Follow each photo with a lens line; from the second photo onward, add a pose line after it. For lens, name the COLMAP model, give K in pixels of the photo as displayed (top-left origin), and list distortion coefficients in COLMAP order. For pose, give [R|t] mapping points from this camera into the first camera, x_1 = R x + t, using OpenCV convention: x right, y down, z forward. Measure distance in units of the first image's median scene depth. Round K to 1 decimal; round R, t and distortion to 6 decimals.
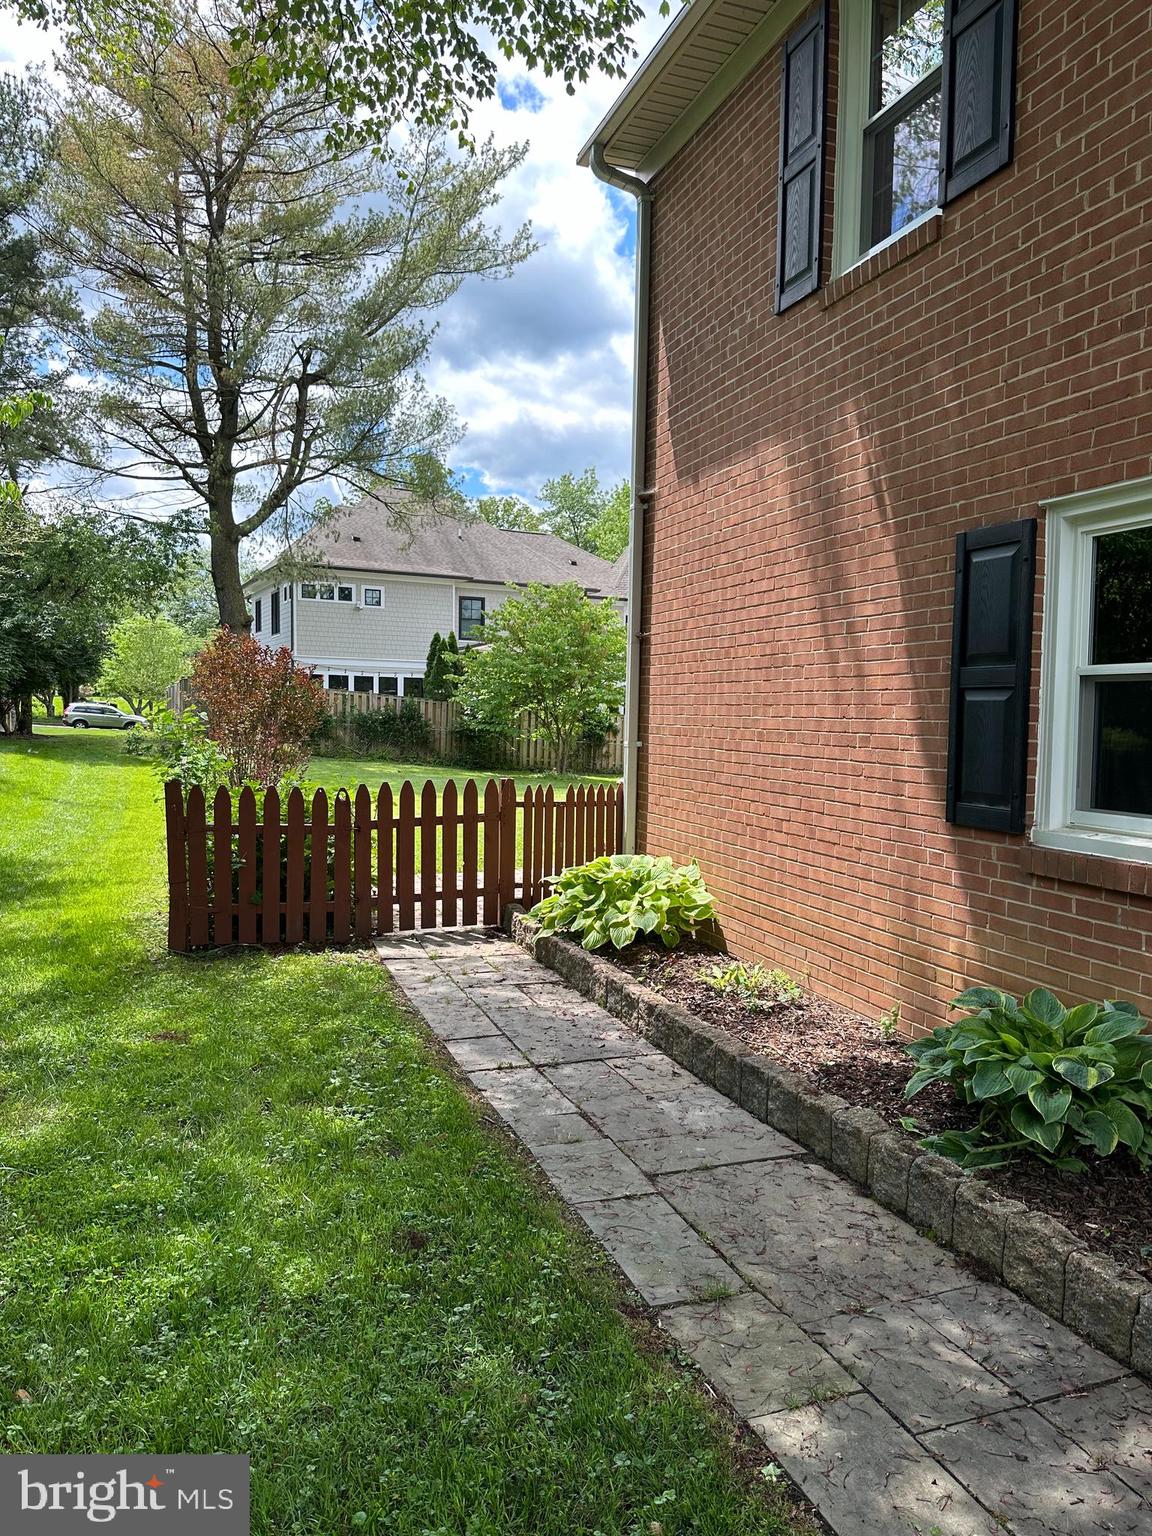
lens RADIAL K [[1085.0, 0, 583.9], [0, 1085.0, 768.6], [0, 0, 1]] dist [0.067427, -0.063993]
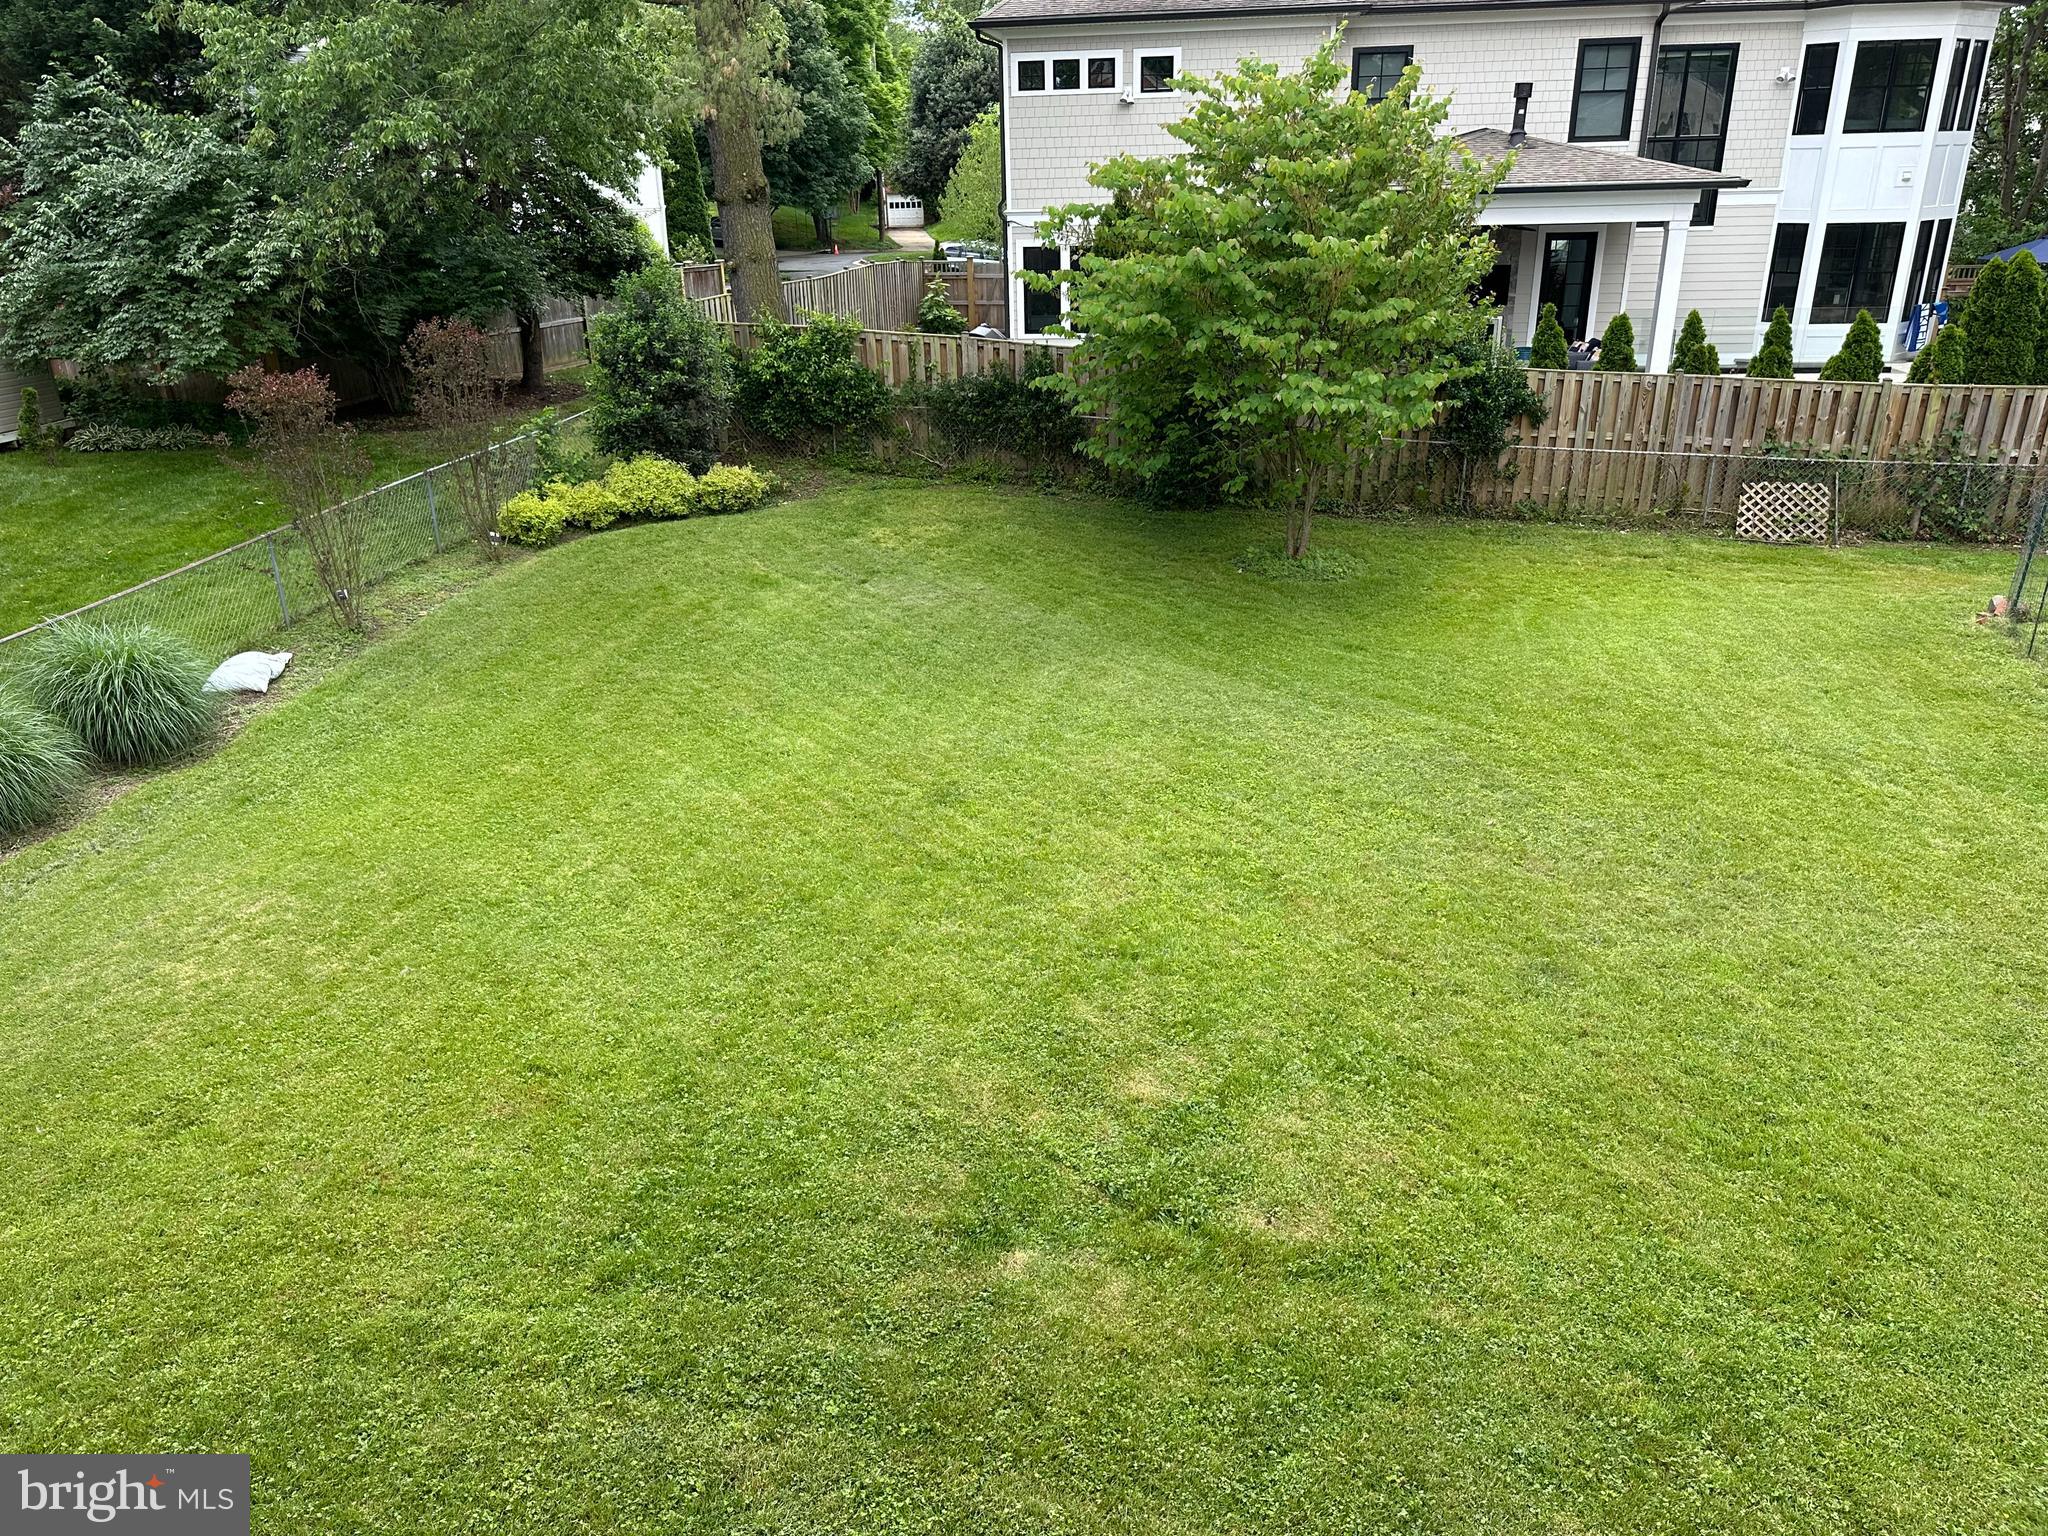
lens RADIAL K [[1446.7, 0, 1023.9], [0, 1446.7, 752.9], [0, 0, 1]] dist [0.067427, -0.063993]
pose [[0.839376, 0.171566, -0.515764, 0.176188], [0.009017, 0.944354, 0.328808, -0.098670], [0.543476, -0.280644, 0.791121, 0.408275]]
